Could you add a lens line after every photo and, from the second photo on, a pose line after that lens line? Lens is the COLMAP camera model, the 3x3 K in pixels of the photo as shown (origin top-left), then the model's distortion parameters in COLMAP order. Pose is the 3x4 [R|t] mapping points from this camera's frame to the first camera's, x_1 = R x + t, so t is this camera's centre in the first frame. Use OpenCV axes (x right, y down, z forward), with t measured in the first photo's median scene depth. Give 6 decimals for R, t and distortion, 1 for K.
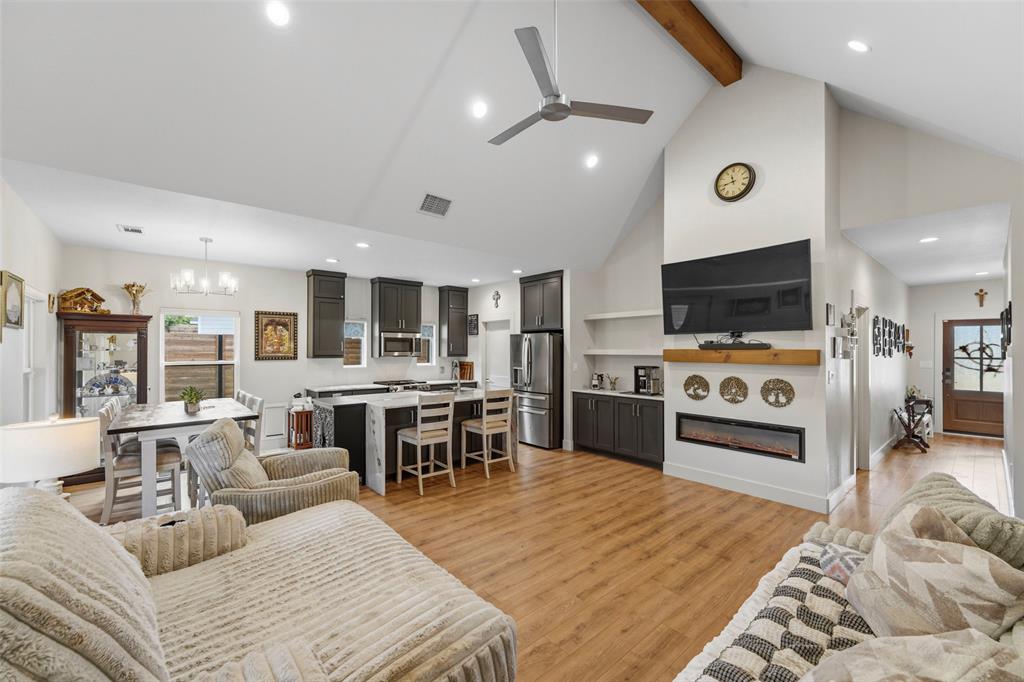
lens RADIAL K [[408.7, 0, 507.4], [0, 408.7, 346.3], [0, 0, 1]] dist [0.000910, 0.000106]
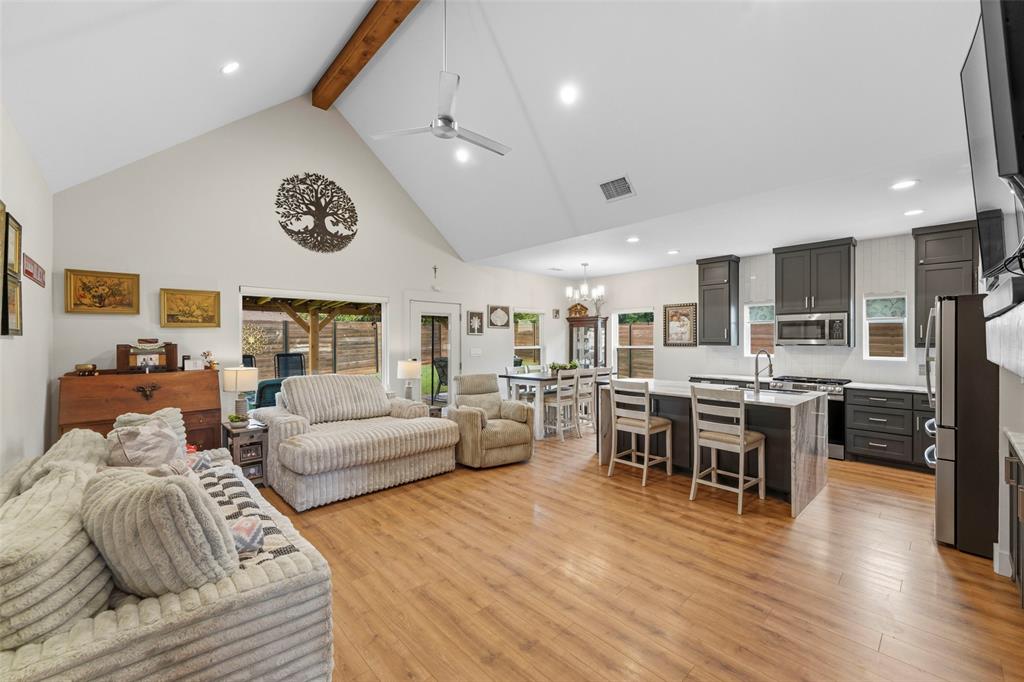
lens RADIAL K [[408.7, 0, 507.4], [0, 408.7, 346.3], [0, 0, 1]] dist [0.000910, 0.000106]
pose [[0.034173, 0.013065, -0.999331, 0.693071], [0.008754, 0.999872, 0.013371, 0.017021], [0.999378, -0.009205, 0.034054, 0.605836]]
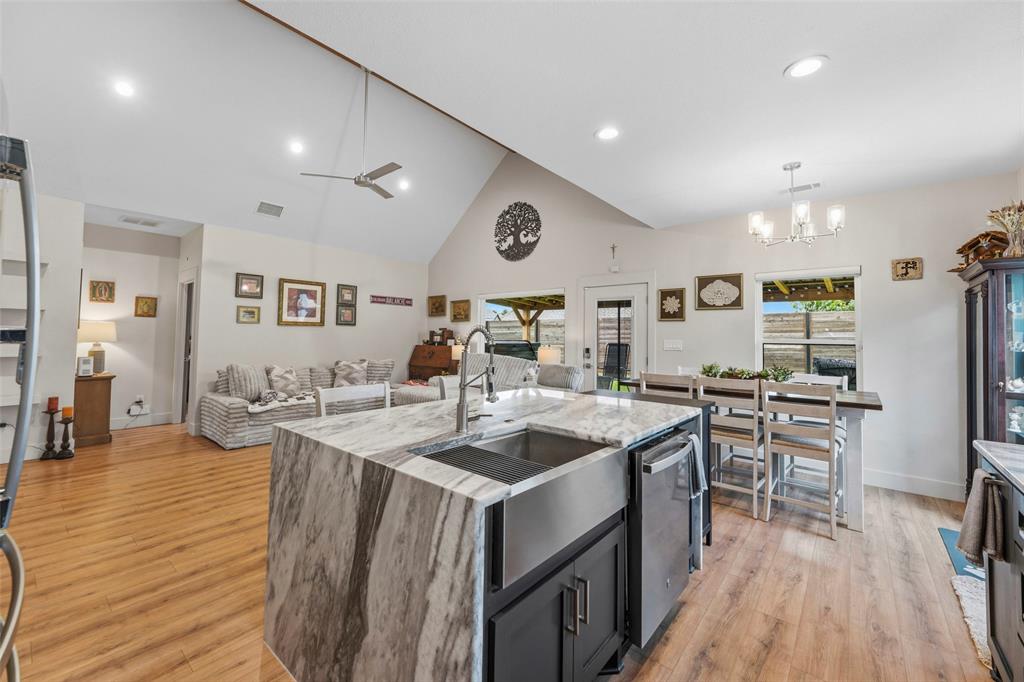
lens RADIAL K [[408.8, 0, 498.2], [0, 408.8, 326.5], [0, 0, 1]] dist [0.000108, -0.000018]
pose [[-0.989594, -0.017924, -0.142765, -0.117221], [-0.013544, 0.999409, -0.031590, 0.047775], [0.143247, -0.029328, -0.989252, 1.490787]]
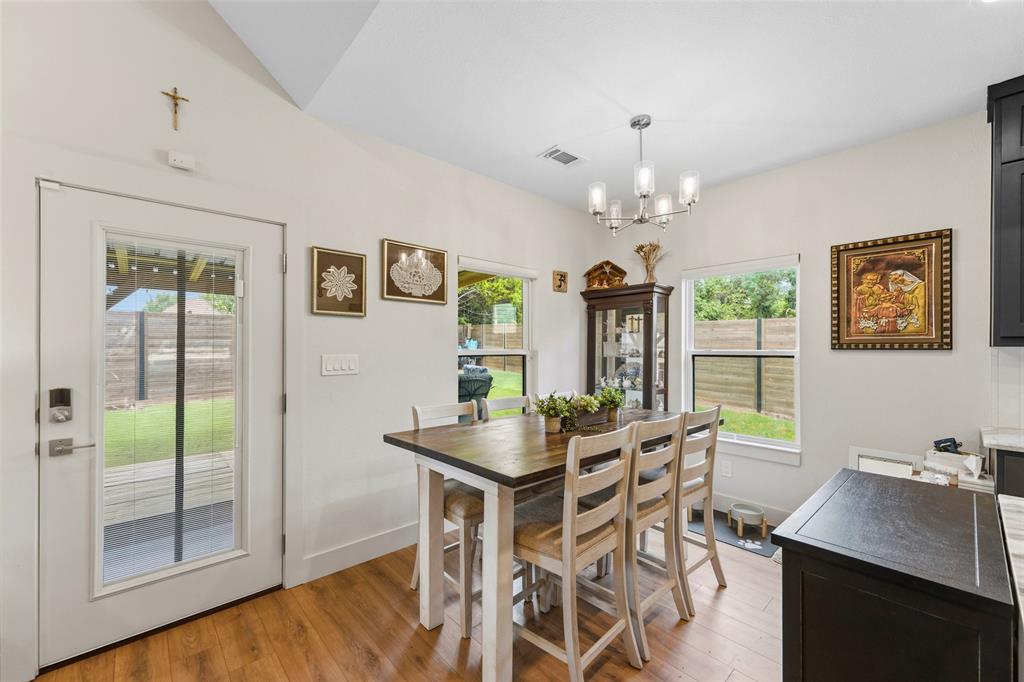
lens RADIAL K [[408.7, 0, 507.4], [0, 408.7, 346.3], [0, 0, 1]] dist [0.000910, 0.000106]
pose [[0.024764, -0.006394, -0.999673, -0.182465], [0.005057, 0.999968, -0.006271, 0.037529], [0.999681, -0.004900, 0.024796, 0.740541]]
